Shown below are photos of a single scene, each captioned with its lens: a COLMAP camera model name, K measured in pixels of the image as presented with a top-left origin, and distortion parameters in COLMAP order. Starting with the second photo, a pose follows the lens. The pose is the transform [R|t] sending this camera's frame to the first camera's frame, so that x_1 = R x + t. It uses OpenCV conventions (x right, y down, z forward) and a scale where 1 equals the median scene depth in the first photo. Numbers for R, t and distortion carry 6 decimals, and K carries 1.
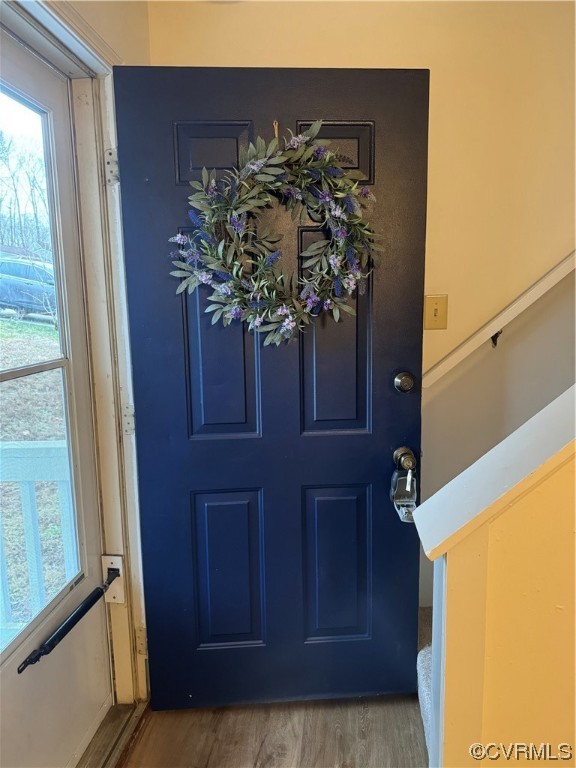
lens RADIAL K [[535.9, 0, 307.4], [0, 535.9, 381.1], [0, 0, 1]] dist [0.146285, -0.200134]
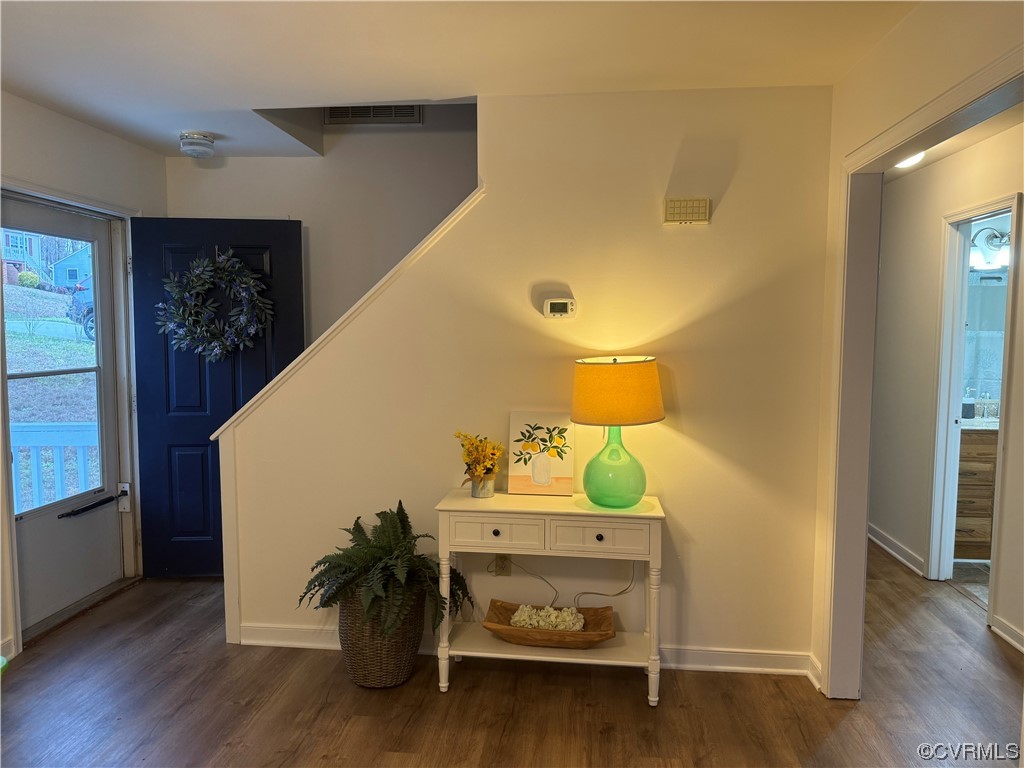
lens RADIAL K [[714.5, 0, 512.0], [0, 714.5, 384.0], [0, 0, 1]] dist [0.146285, -0.200134]
pose [[0.999618, 0.022868, -0.015490, 1.037357], [-0.023838, 0.997559, -0.065638, 0.151308], [0.013951, 0.065982, 0.997723, -1.513906]]
